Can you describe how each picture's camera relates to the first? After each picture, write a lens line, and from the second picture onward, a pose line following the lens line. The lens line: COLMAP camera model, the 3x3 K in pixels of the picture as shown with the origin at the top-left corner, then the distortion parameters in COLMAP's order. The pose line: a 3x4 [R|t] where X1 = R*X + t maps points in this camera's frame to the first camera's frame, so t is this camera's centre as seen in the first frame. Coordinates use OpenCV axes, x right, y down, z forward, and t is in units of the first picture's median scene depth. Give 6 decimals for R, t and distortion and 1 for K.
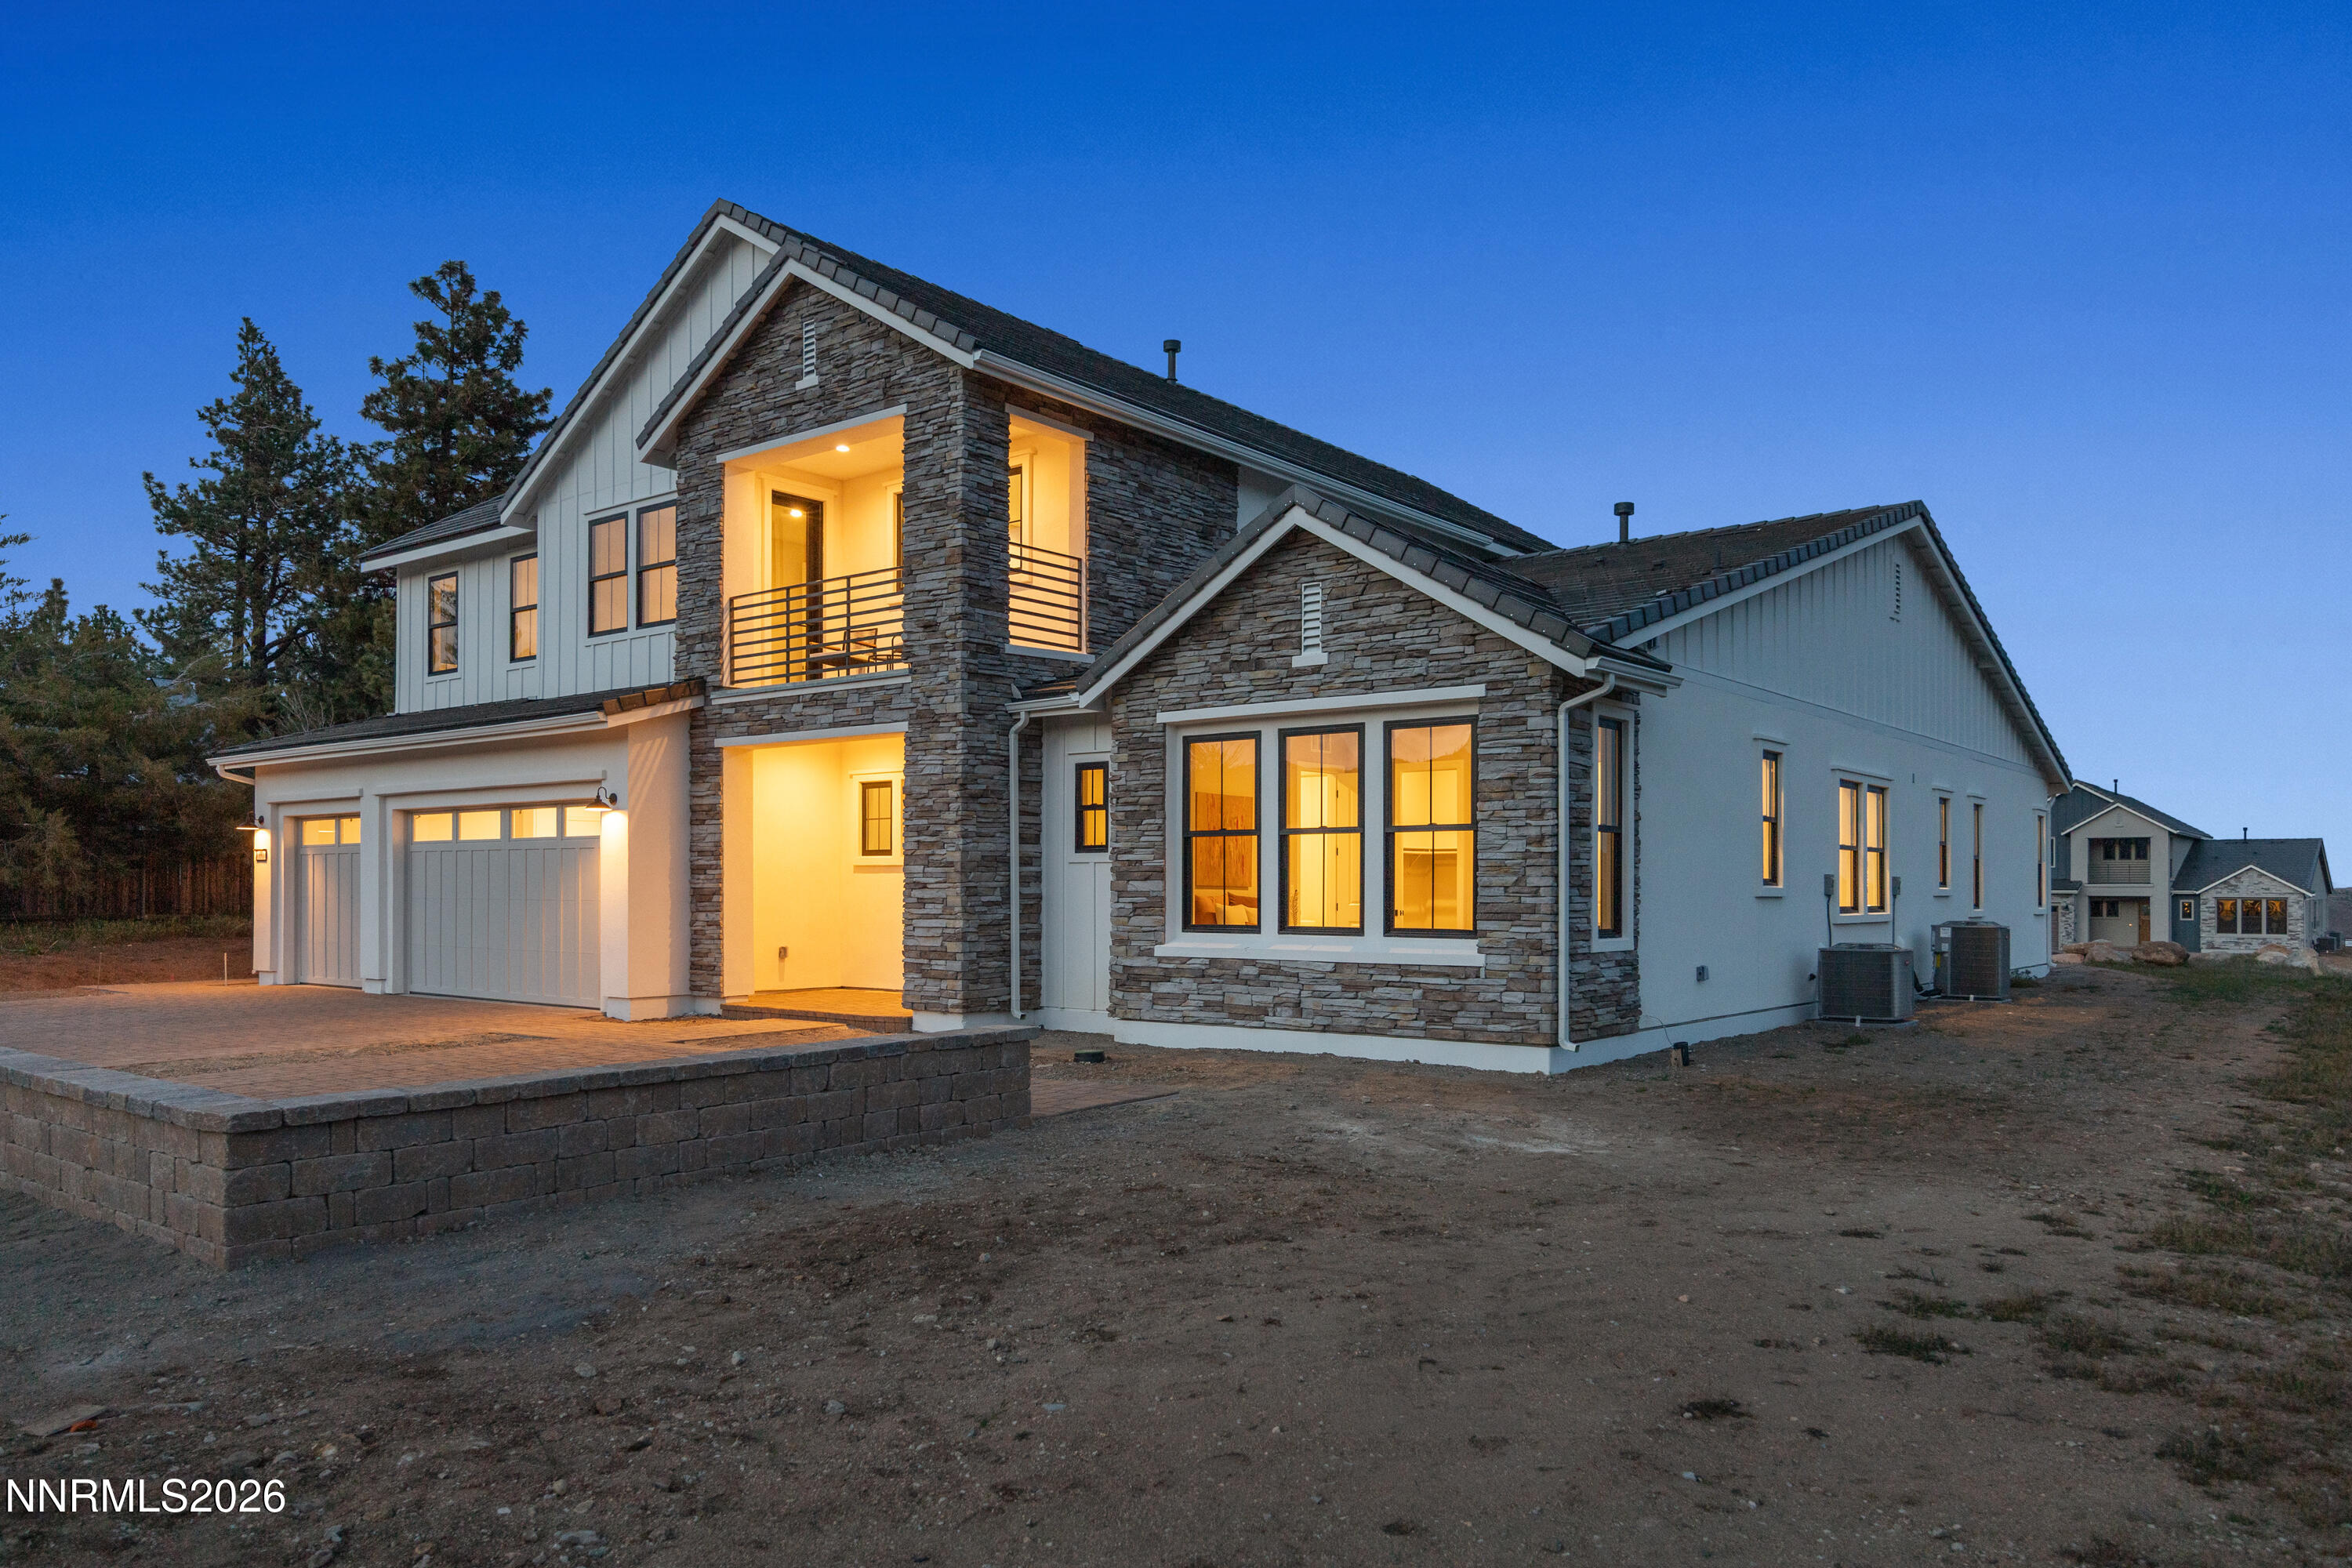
lens RADIAL K [[1623.1, 0, 1178.0], [0, 1623.1, 884.0], [0, 0, 1]] dist [-0.019967, 0.001662]
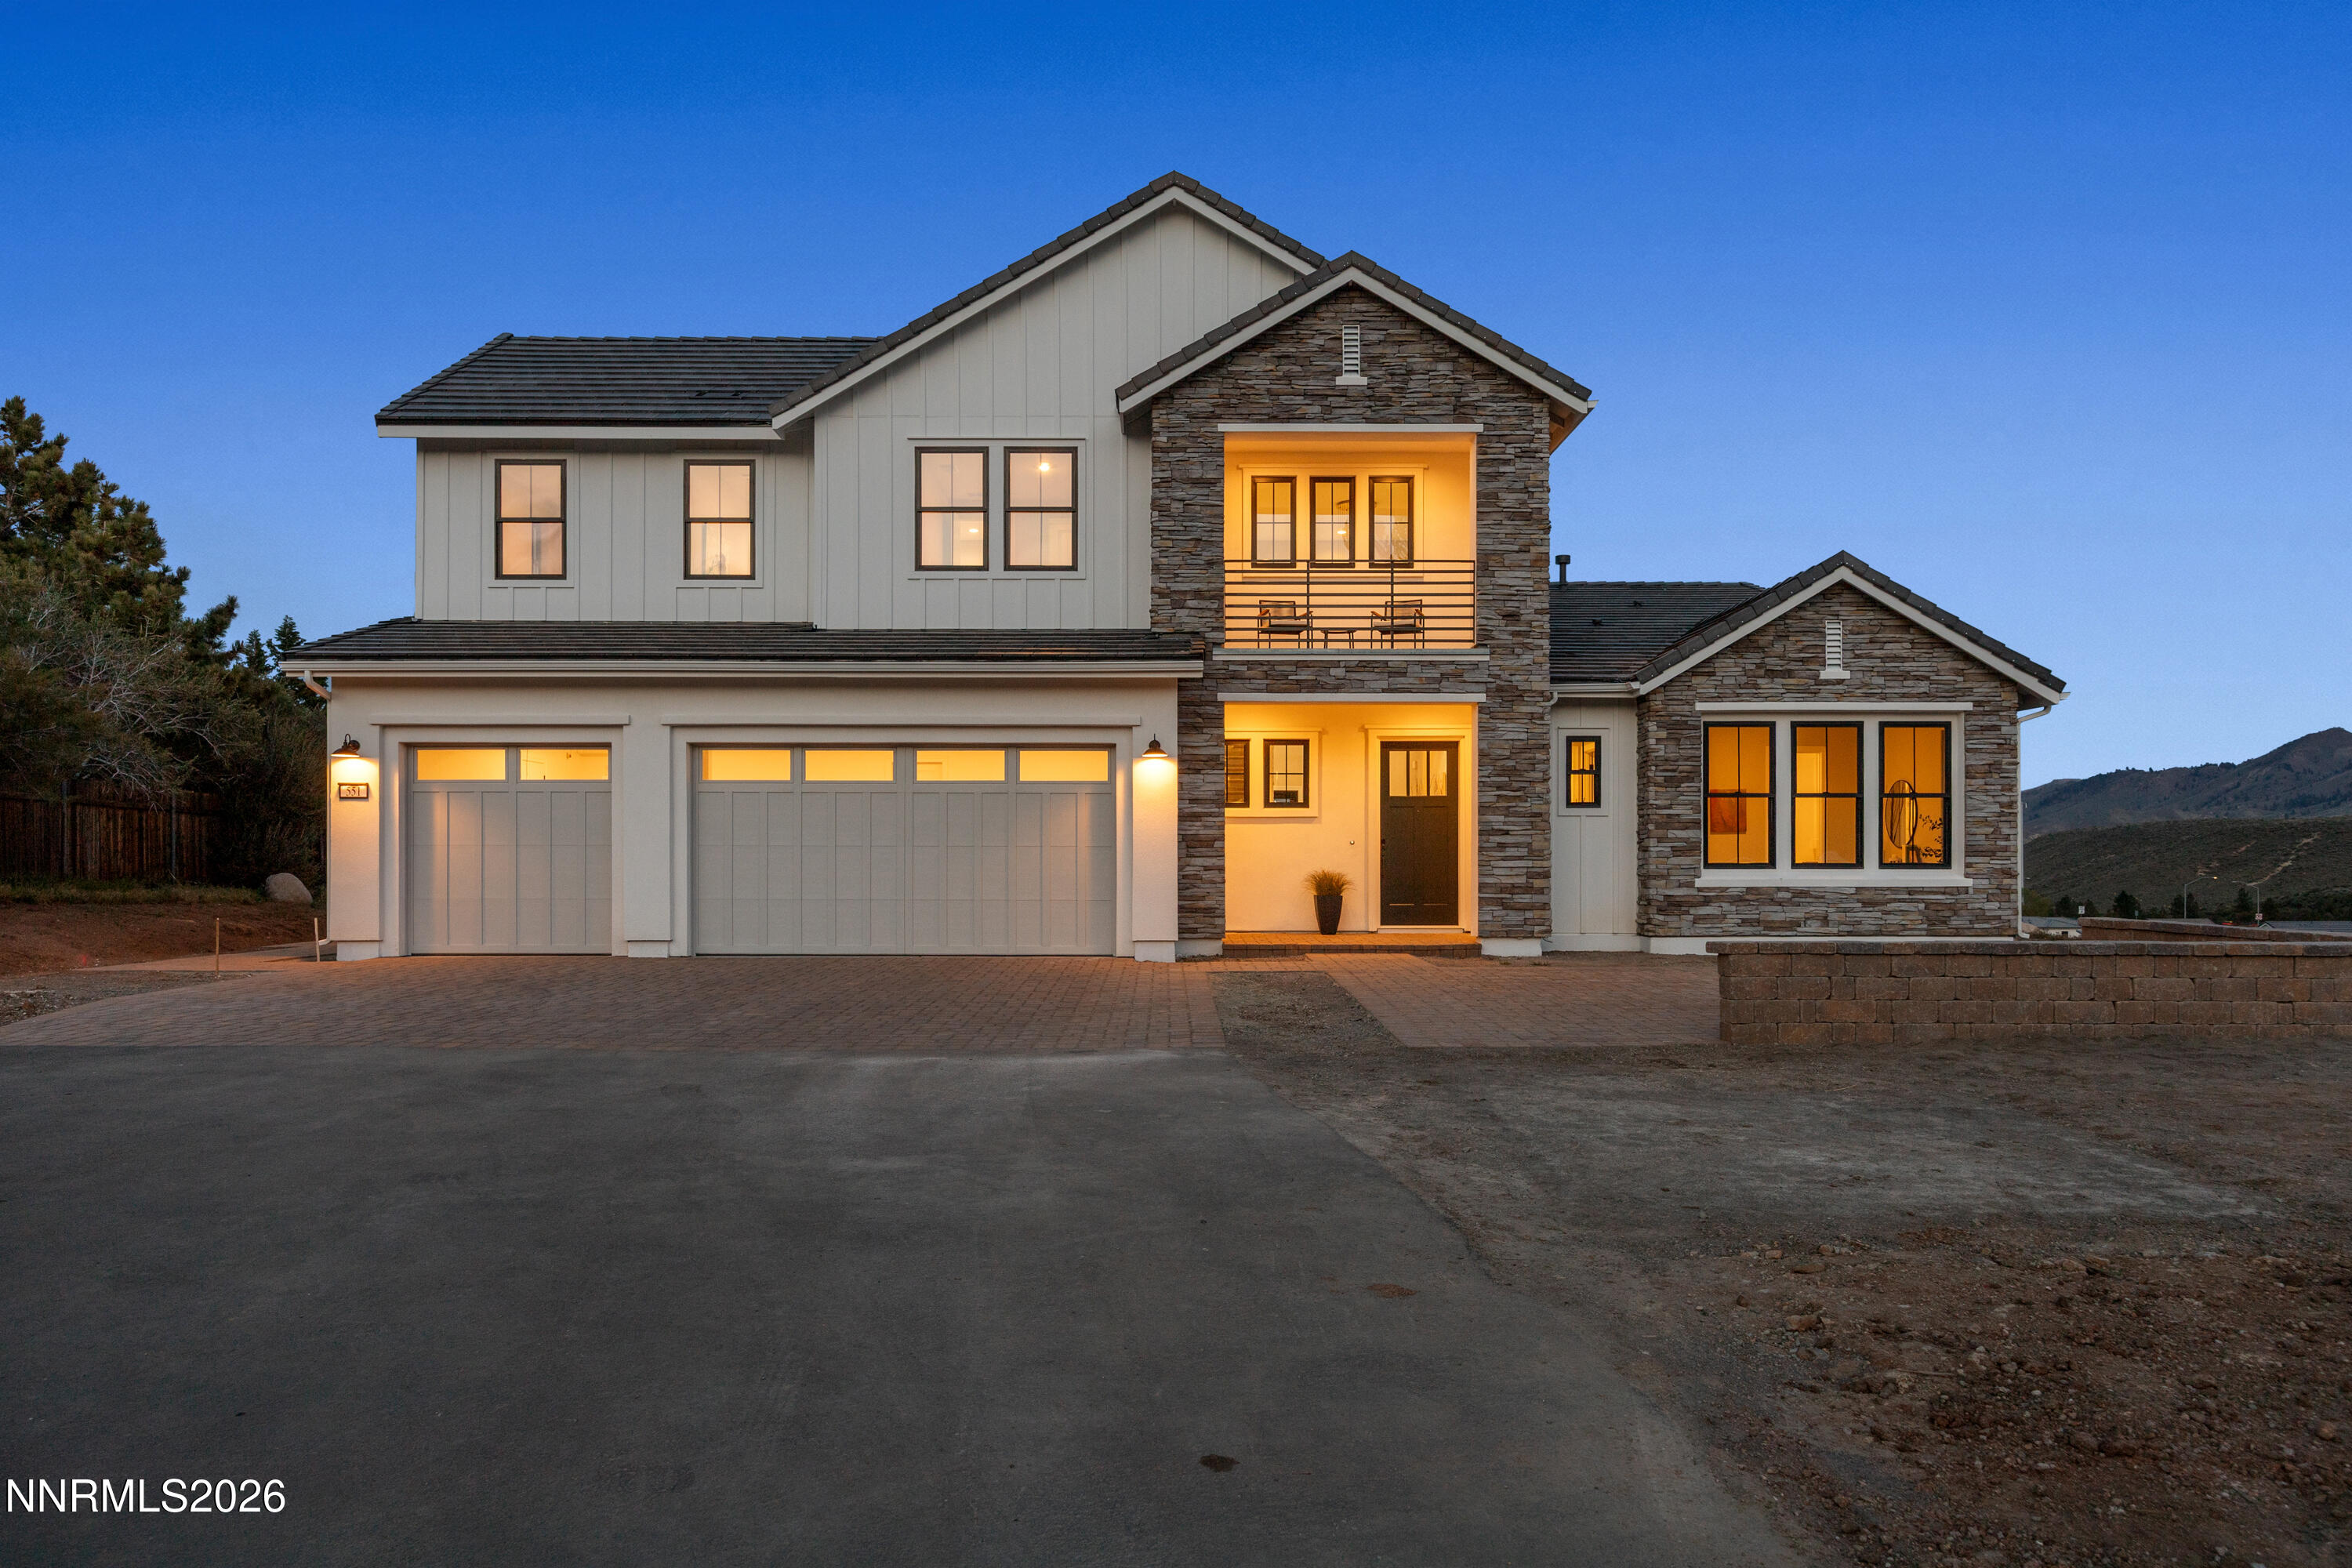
lens RADIAL K [[1623.1, 0, 1179.6], [0, 1623.1, 863.0], [0, 0, 1]] dist [-0.019967, 0.001662]
pose [[0.784667, 0.000892, 0.619916, -1.066705], [-0.001027, 0.999999, -0.000139, 0.023538], [-0.619916, -0.000528, 0.784668, 0.209499]]
